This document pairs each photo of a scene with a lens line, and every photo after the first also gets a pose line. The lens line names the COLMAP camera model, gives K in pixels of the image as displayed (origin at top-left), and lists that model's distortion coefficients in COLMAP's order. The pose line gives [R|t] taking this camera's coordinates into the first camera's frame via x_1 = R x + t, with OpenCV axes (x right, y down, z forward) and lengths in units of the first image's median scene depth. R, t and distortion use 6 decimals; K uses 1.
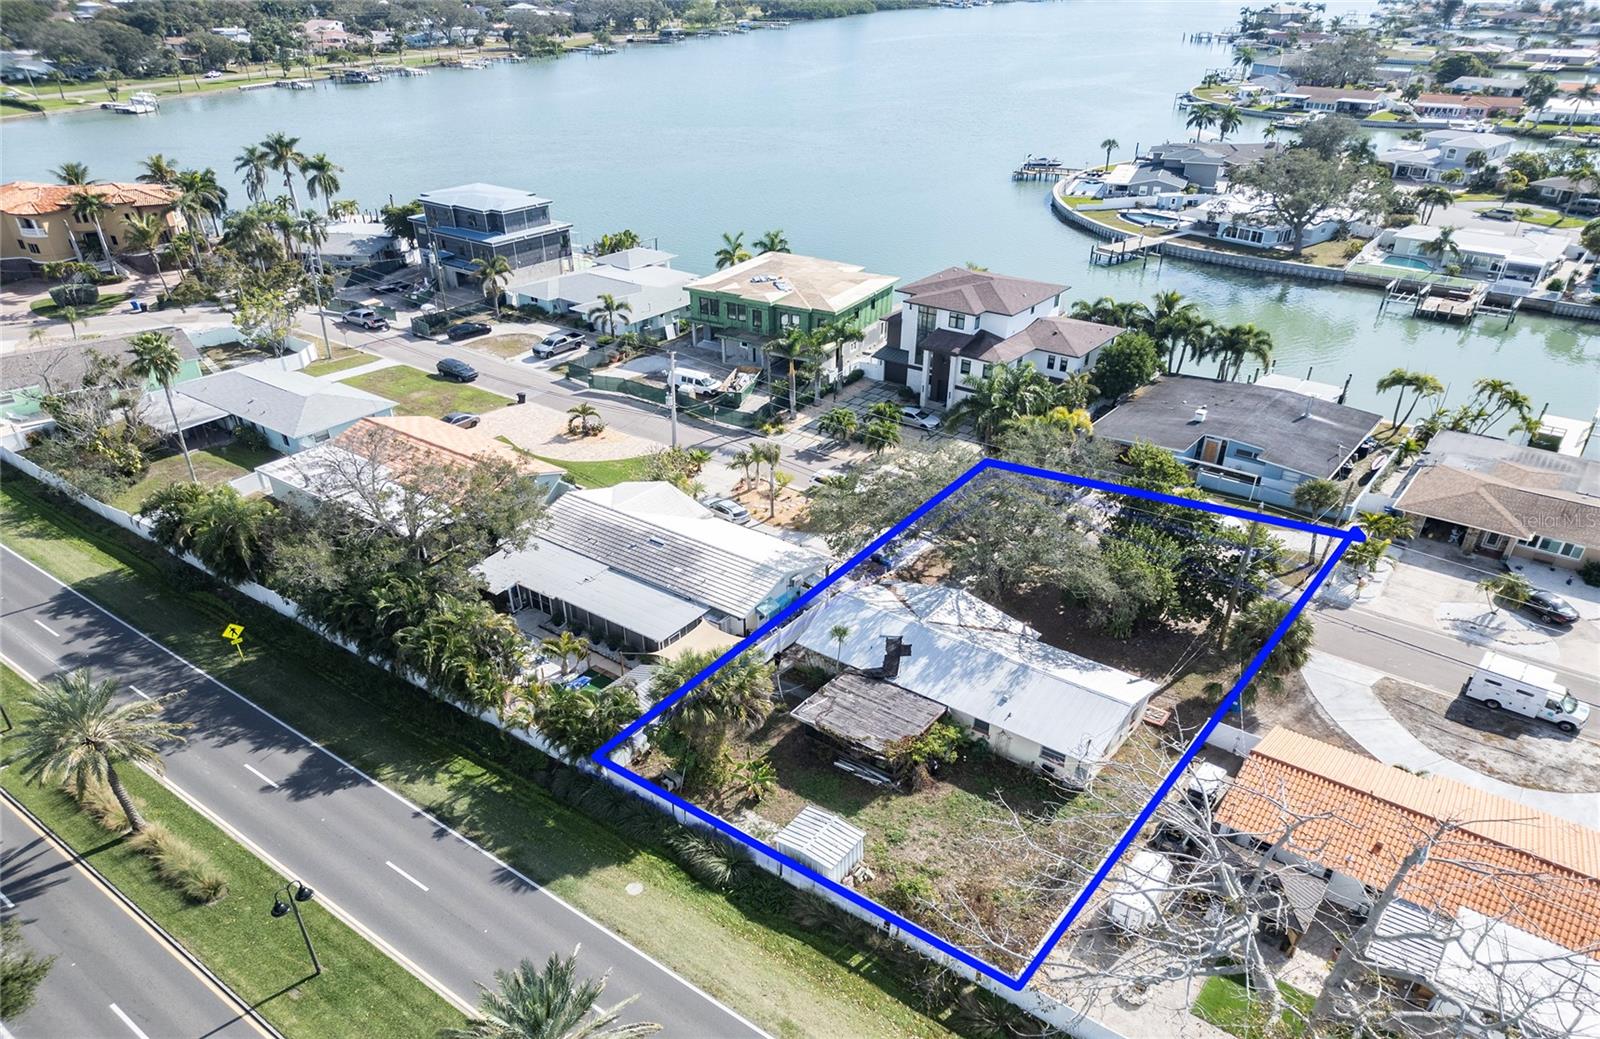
lens RADIAL K [[1132.8, 0, 793.1], [0, 1132.8, 594.5], [0, 0, 1]] dist [0.013269, 0.001507]
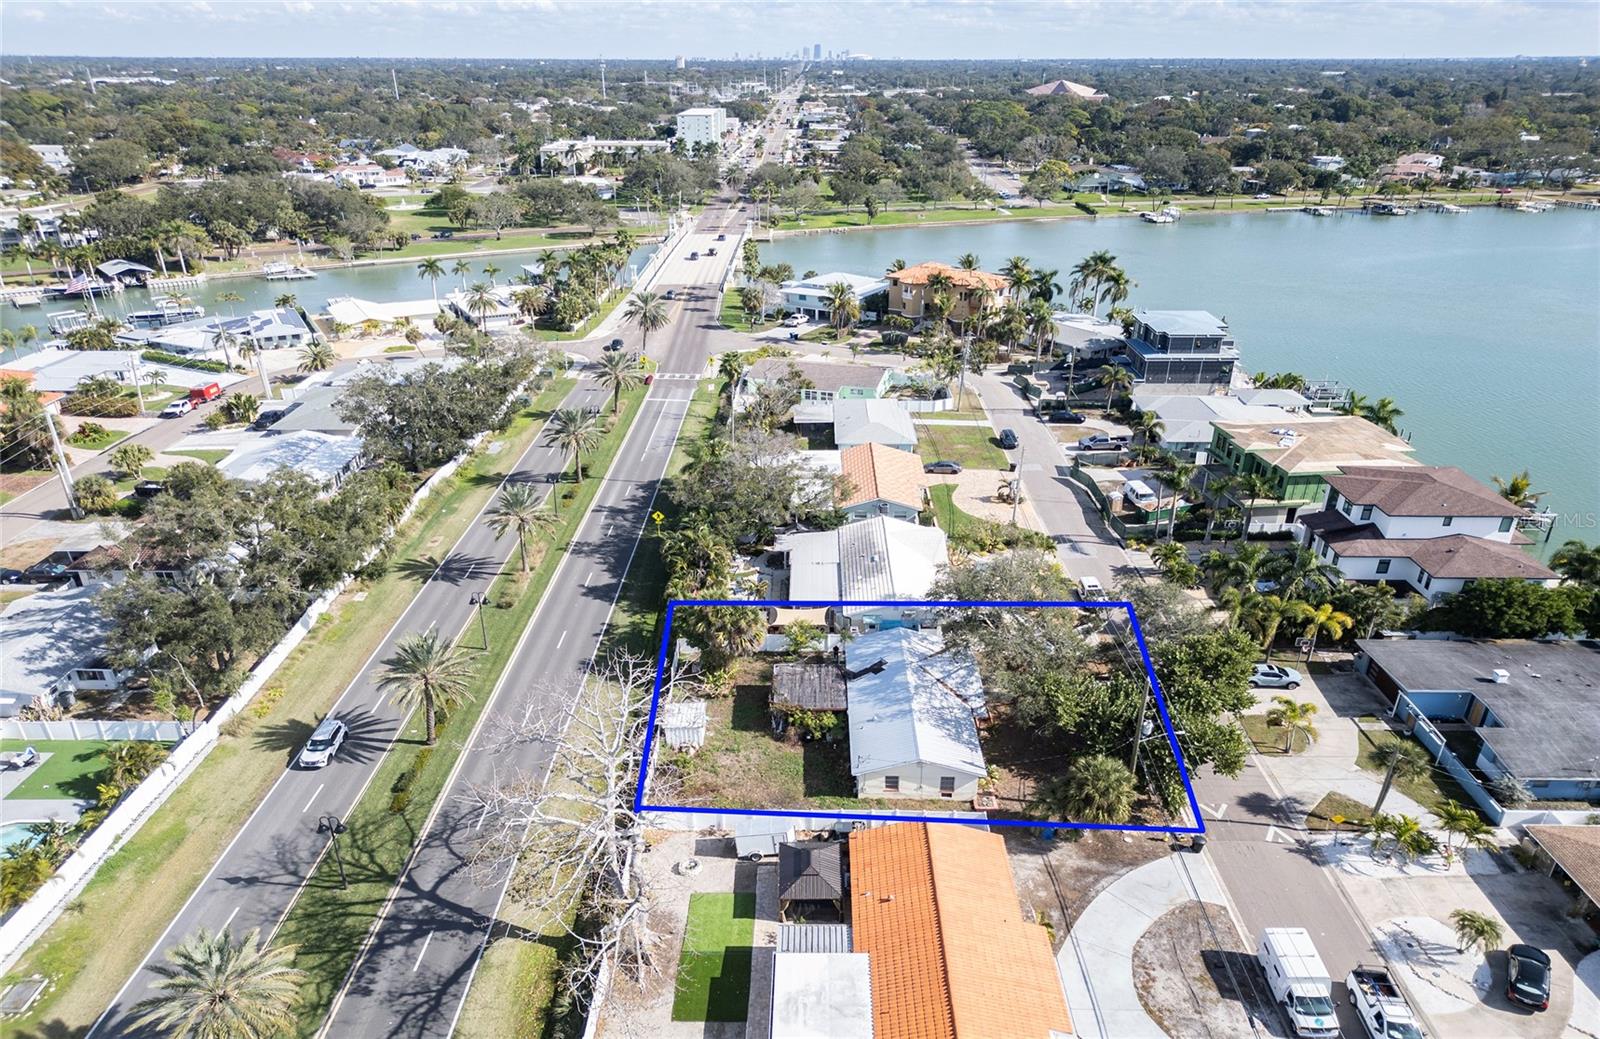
lens RADIAL K [[1125.7, 0, 799.1], [0, 1125.7, 559.3], [0, 0, 1]] dist [0.070914, -0.082548]
pose [[0.596691, 0.323616, -0.734325, 0.552871], [-0.403165, 0.912101, 0.074362, -0.073965], [0.693843, 0.251683, 0.674713, 0.008800]]
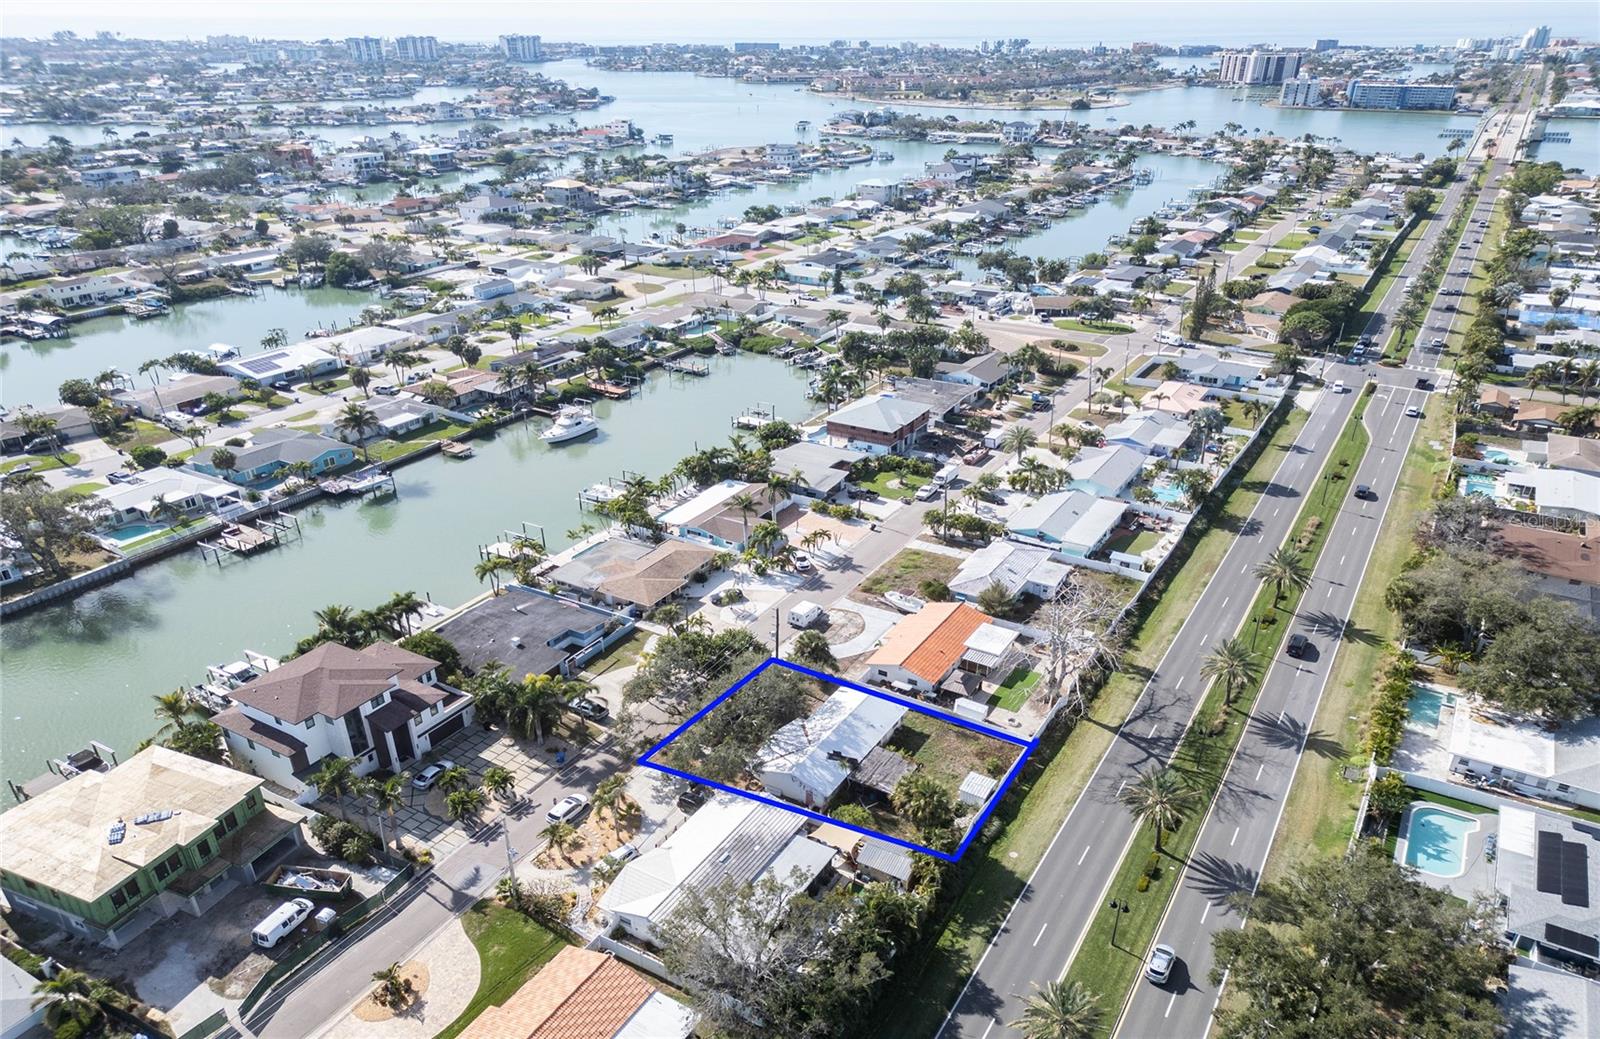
lens RADIAL K [[1125.7, 0, 799.1], [0, 1125.7, 559.3], [0, 0, 1]] dist [0.070914, -0.082548]
pose [[-0.113117, -0.427061, 0.897119, -0.809951], [0.499620, 0.756009, 0.422884, -0.573989], [-0.858828, 0.496054, 0.127851, 0.377366]]
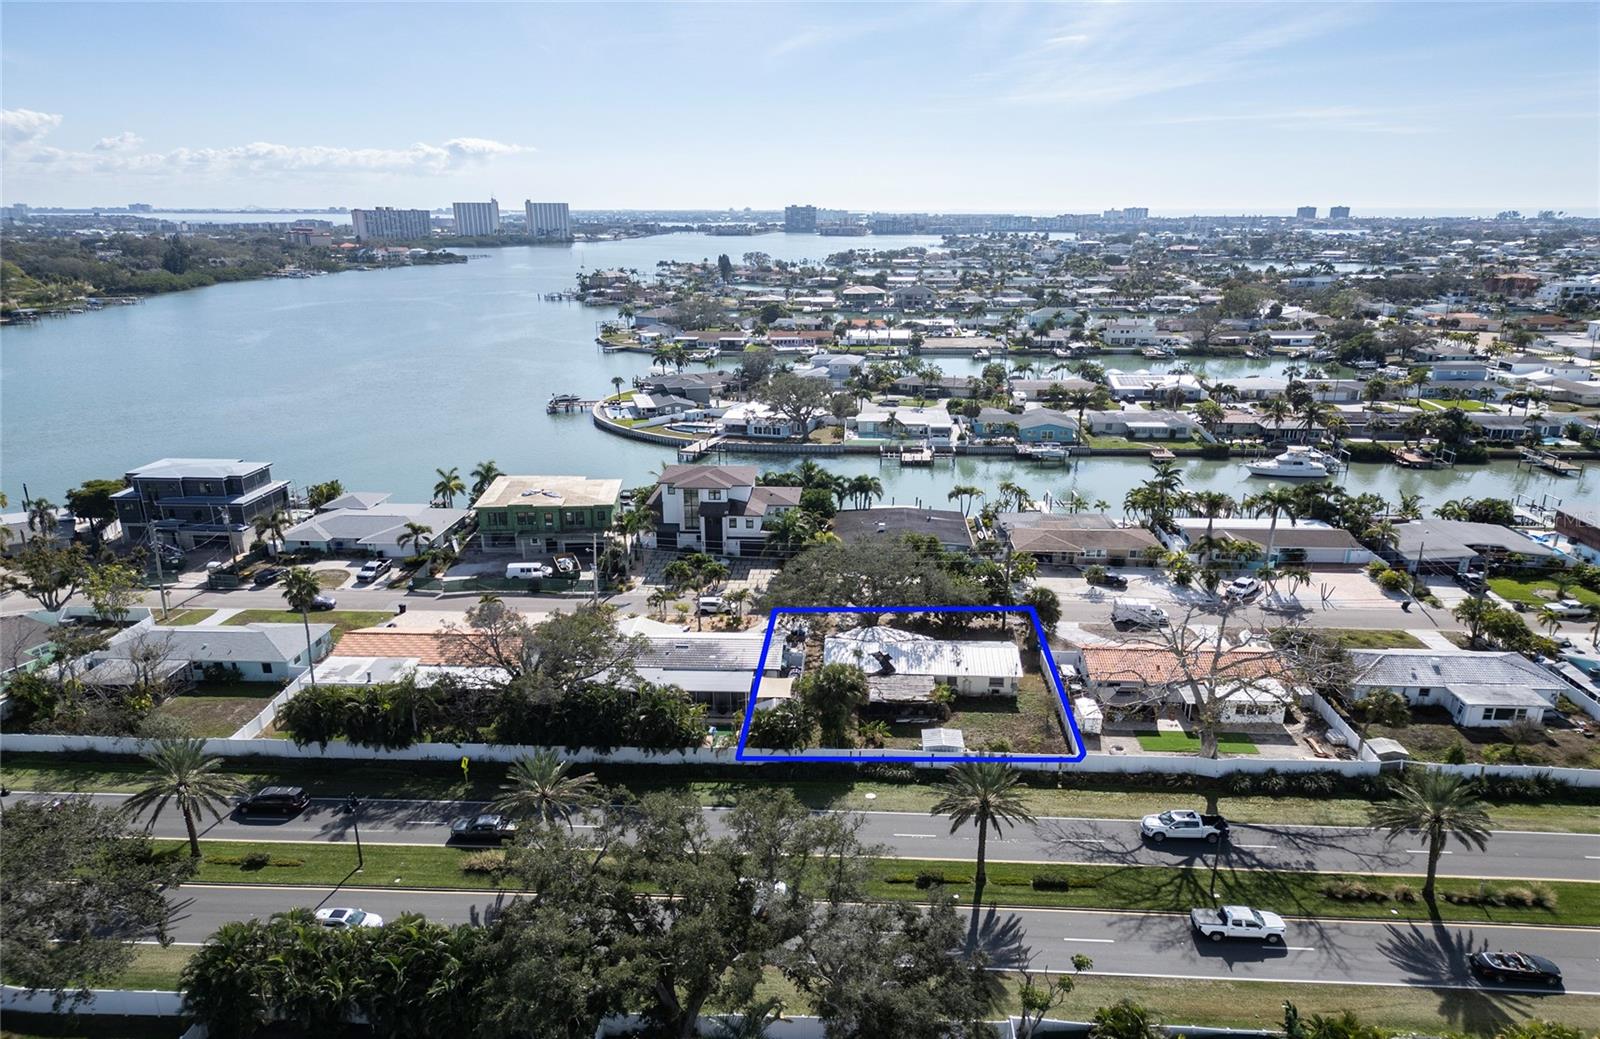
lens RADIAL K [[1126.5, 0, 795.0], [0, 1126.5, 513.5], [0, 0, 1]] dist [0.066750, -0.085219]
pose [[0.829638, -0.146287, 0.538796, -0.508310], [0.280985, 0.943335, -0.176539, 0.060385], [-0.482440, 0.297857, 0.823731, -0.218579]]
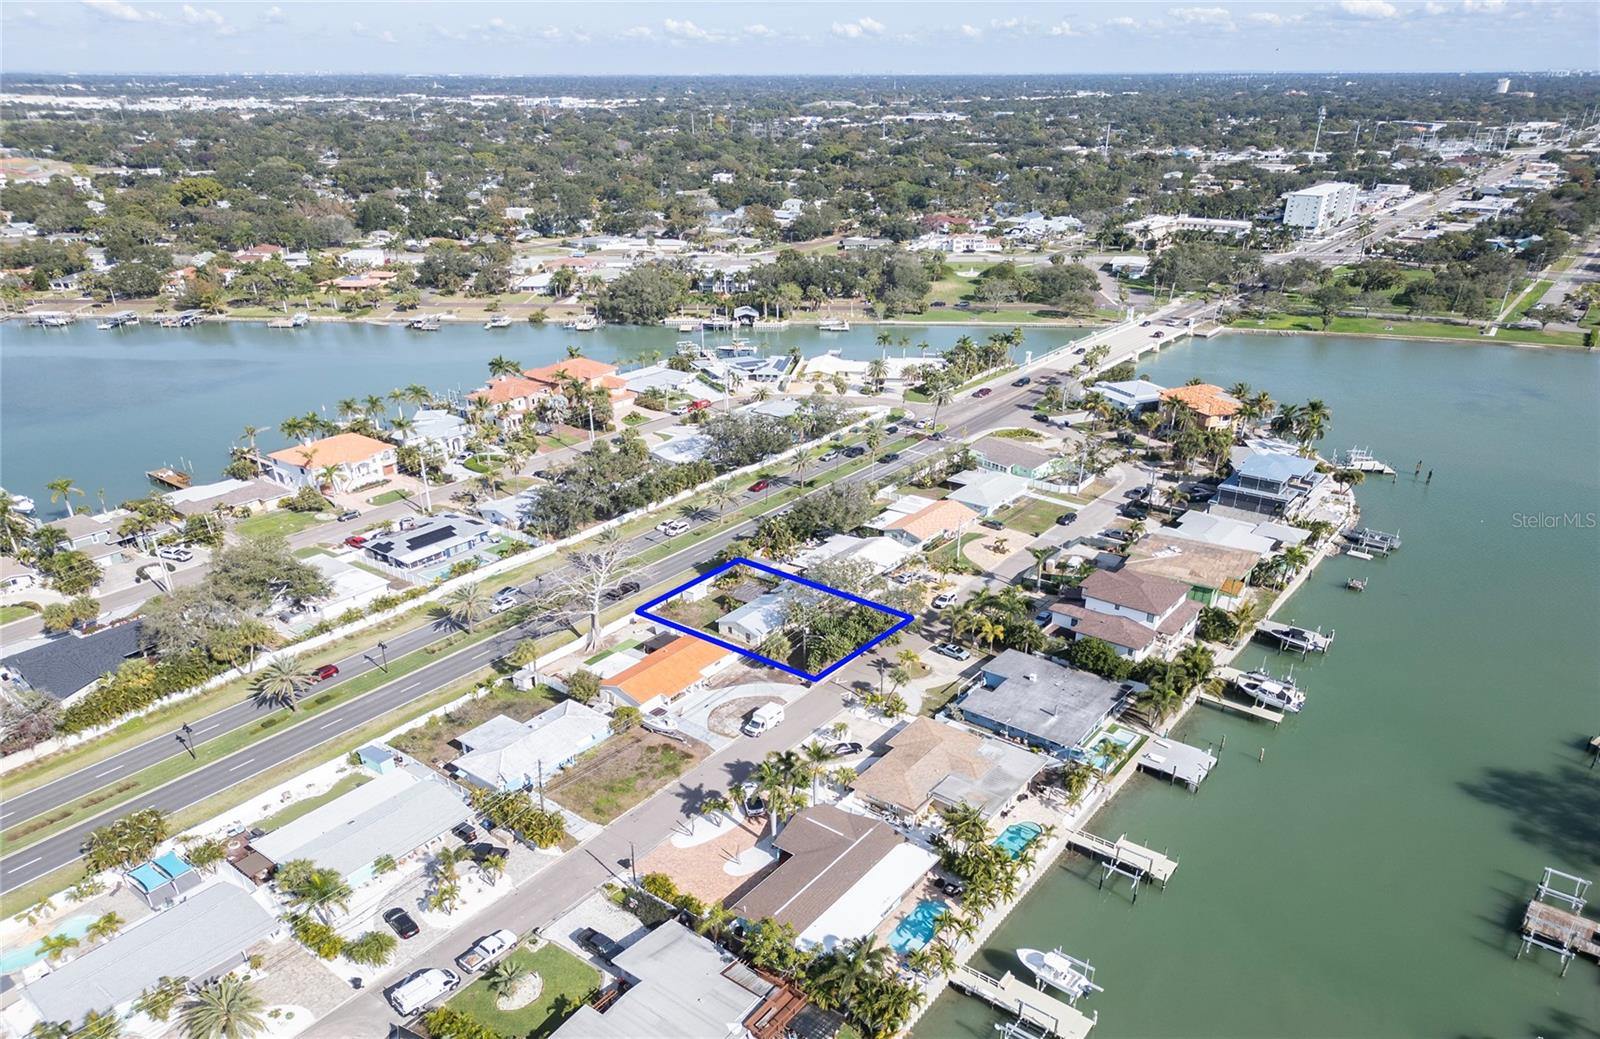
lens RADIAL K [[1126.5, 0, 795.0], [0, 1126.5, 513.5], [0, 0, 1]] dist [0.066750, -0.085219]
pose [[0.001171, 0.359611, -0.933101, 1.531005], [-0.500249, 0.808167, 0.310834, -0.583221], [0.865881, 0.466419, 0.180842, 0.247888]]
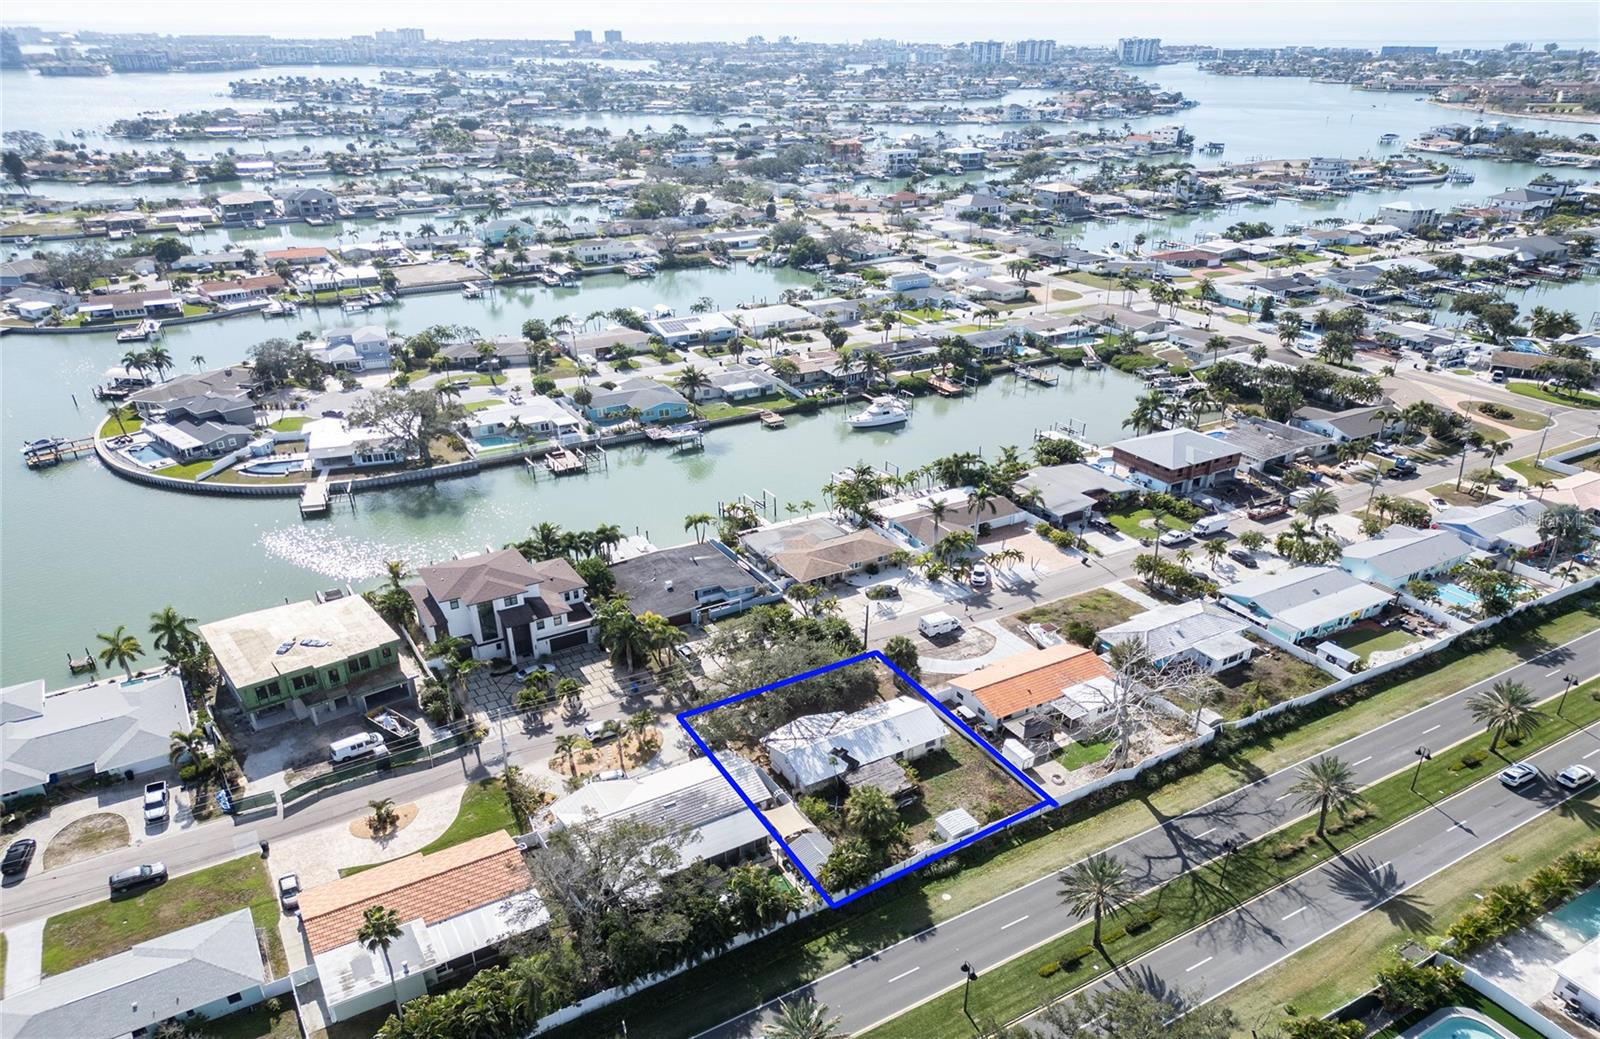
lens RADIAL K [[1125.7, 0, 799.1], [0, 1125.7, 559.3], [0, 0, 1]] dist [0.070914, -0.082548]
pose [[0.378457, -0.396121, 0.836575, -0.783879], [0.465872, 0.862497, 0.197640, -0.360671], [-0.799833, 0.314939, 0.510960, 0.000473]]
